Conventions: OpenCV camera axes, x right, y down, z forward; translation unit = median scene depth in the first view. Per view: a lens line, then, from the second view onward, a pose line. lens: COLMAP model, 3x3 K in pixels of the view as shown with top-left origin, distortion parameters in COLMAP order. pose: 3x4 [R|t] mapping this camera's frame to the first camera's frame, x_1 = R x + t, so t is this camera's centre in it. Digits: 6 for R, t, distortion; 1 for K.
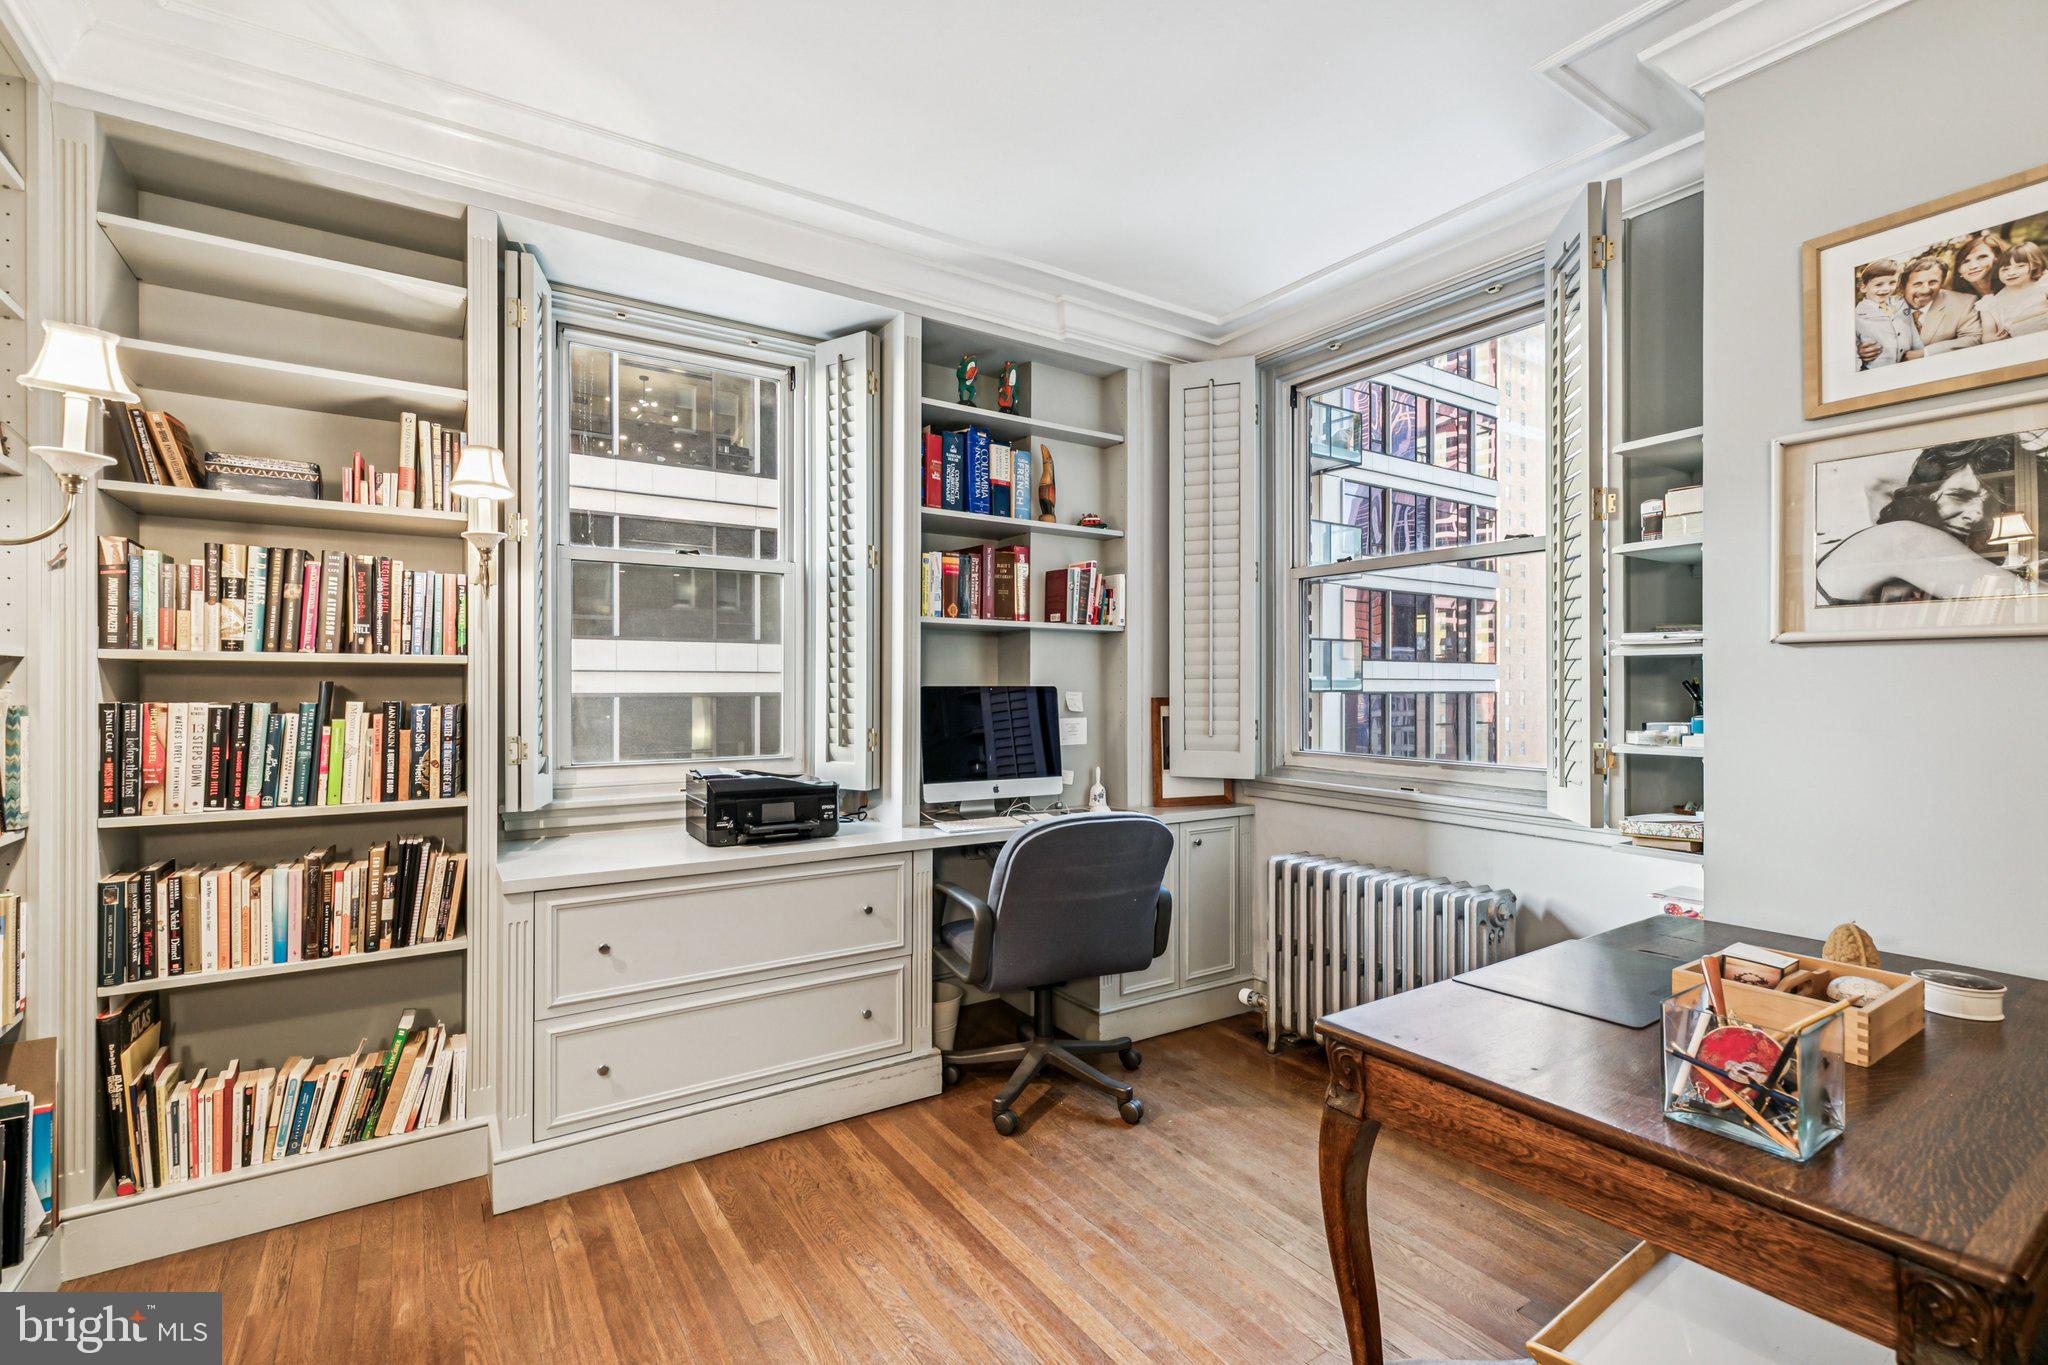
lens RADIAL K [[923.9, 0, 1014.2], [0, 923.9, 691.5], [0, 0, 1]] dist [0.003441, -0.000002]
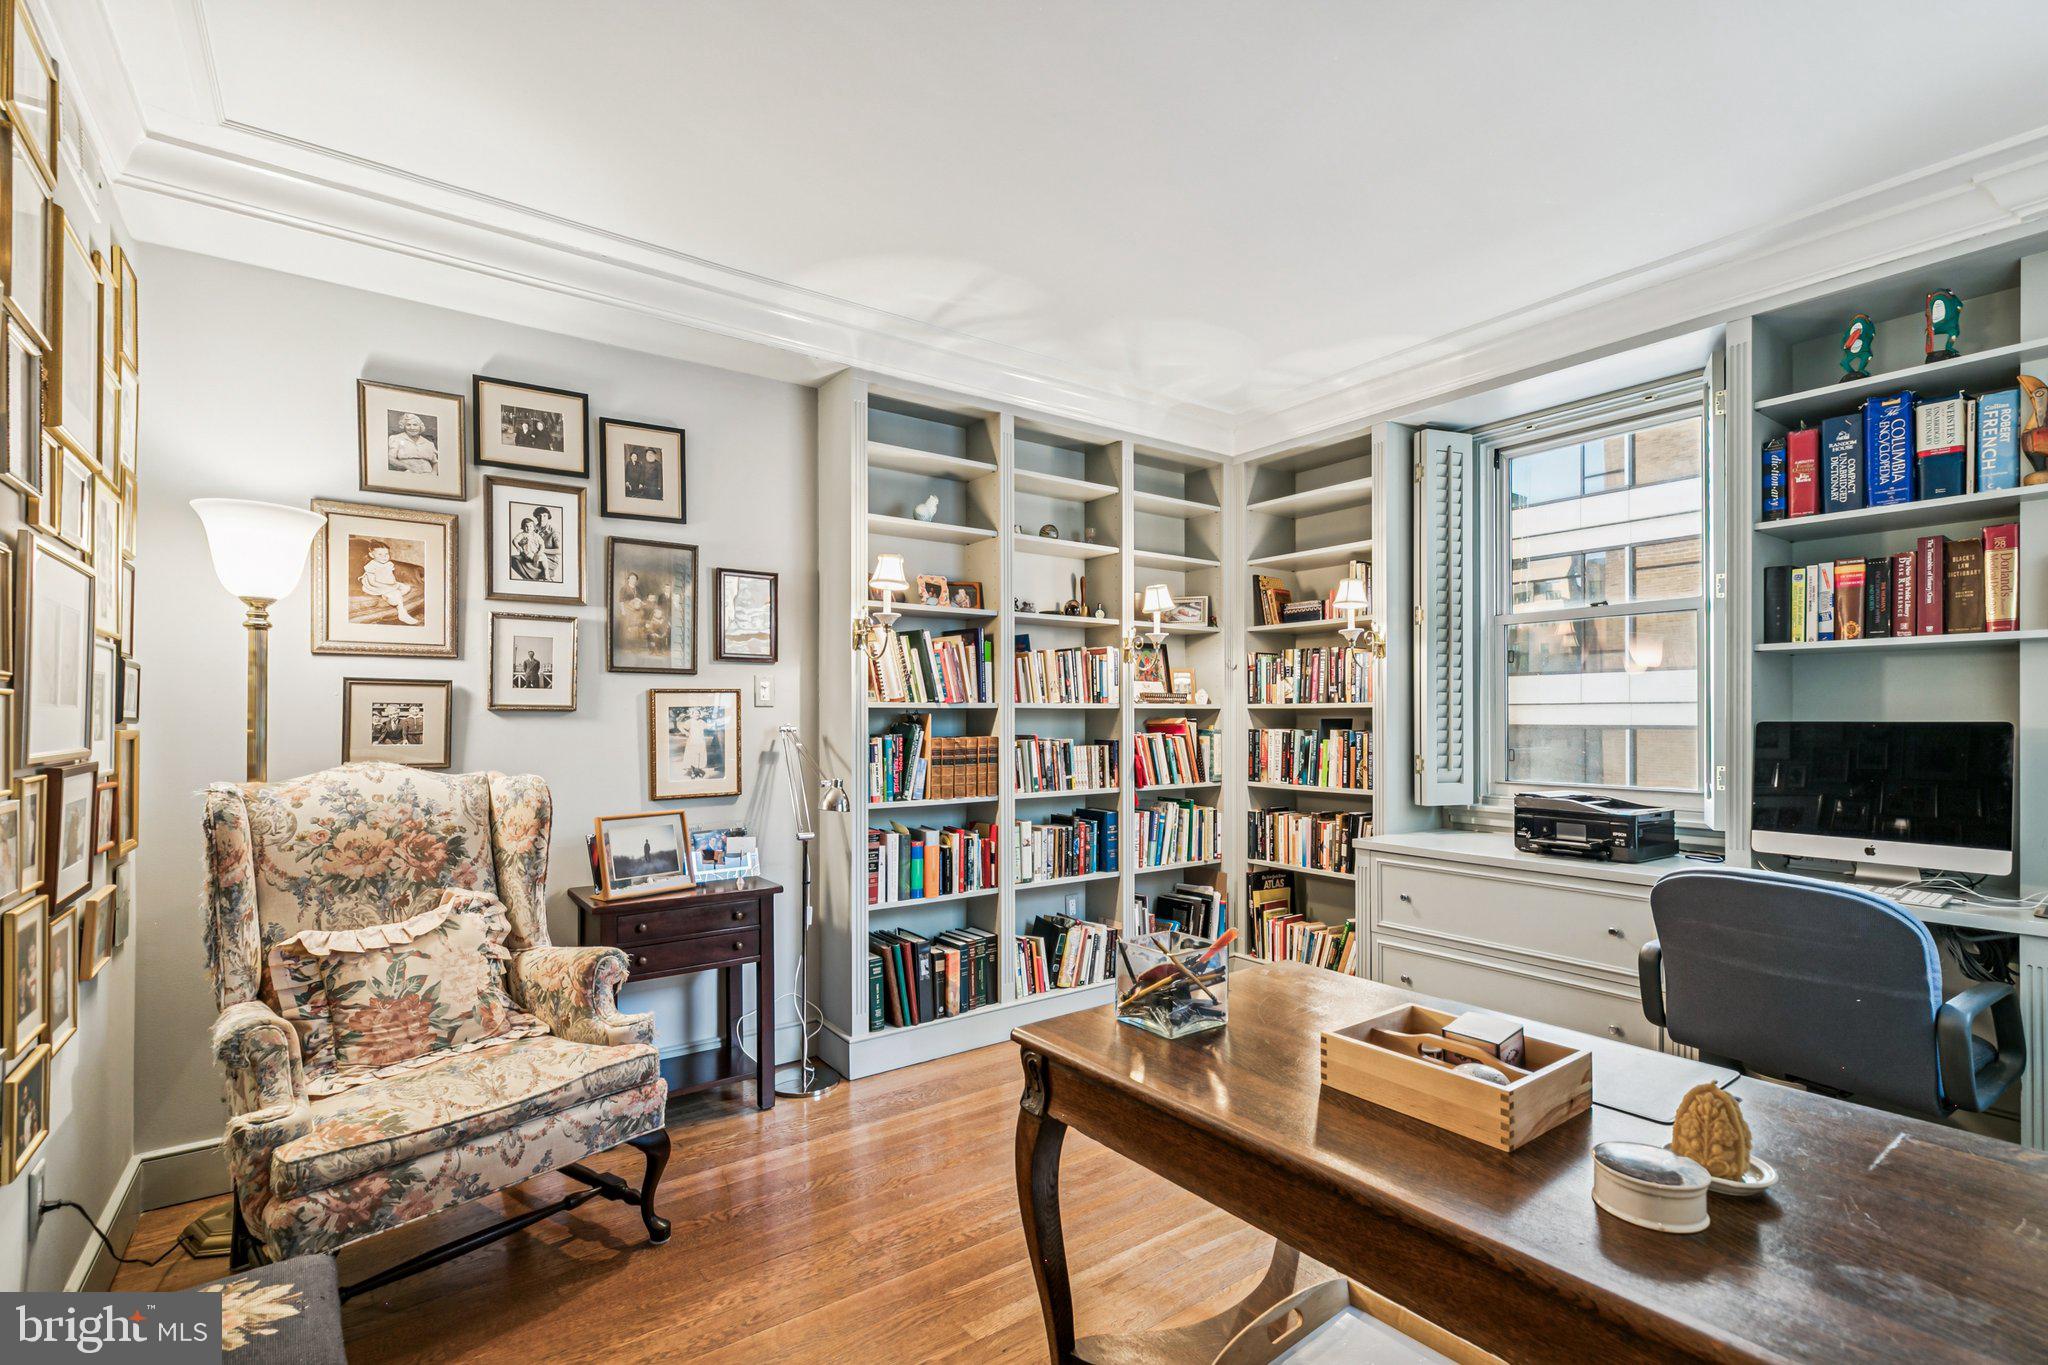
lens RADIAL K [[923.9, 0, 1026.5], [0, 923.9, 713.0], [0, 0, 1]] dist [0.003441, -0.000002]
pose [[0.057193, 0.000491, -0.998363, 1.034571], [0.007220, 0.999974, 0.000905, -0.027995], [0.998337, -0.007260, 0.057188, 0.311926]]
